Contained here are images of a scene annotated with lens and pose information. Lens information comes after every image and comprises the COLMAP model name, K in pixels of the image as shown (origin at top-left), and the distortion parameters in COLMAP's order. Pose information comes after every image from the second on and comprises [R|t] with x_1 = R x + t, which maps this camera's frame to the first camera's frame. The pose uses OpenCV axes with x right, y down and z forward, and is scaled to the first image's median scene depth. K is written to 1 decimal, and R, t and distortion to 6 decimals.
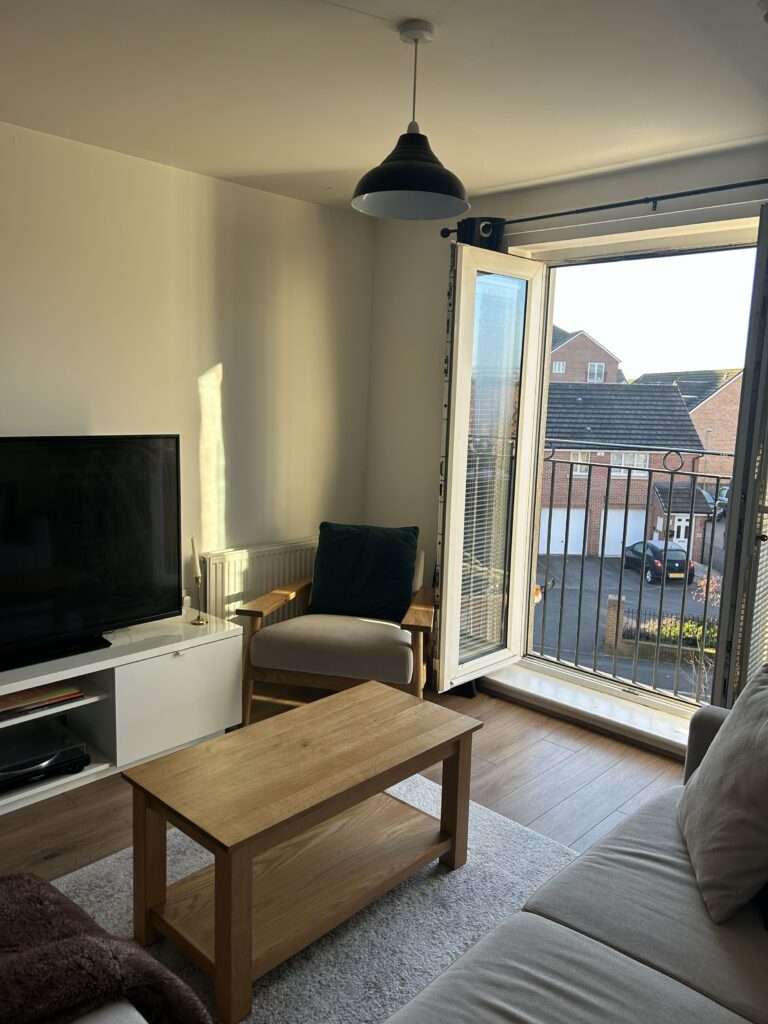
lens RADIAL K [[771.1, 0, 376.2], [0, 771.1, 509.5], [0, 0, 1]] dist [0.066226, -0.069914]
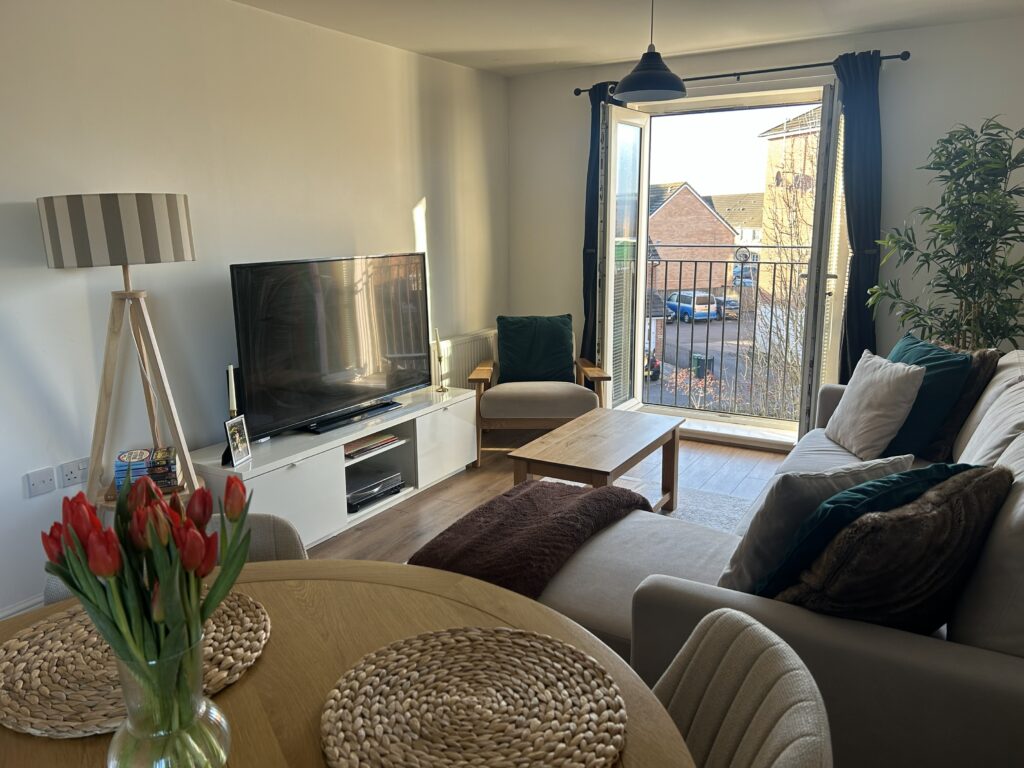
lens RADIAL K [[771.1, 0, 504.8], [0, 771.1, 381.1], [0, 0, 1]] dist [0.066226, -0.069914]
pose [[0.974311, -0.086543, 0.207916, -0.379368], [0.073587, 0.994880, 0.069276, 0.040580], [-0.212847, -0.052196, 0.975690, -0.328967]]
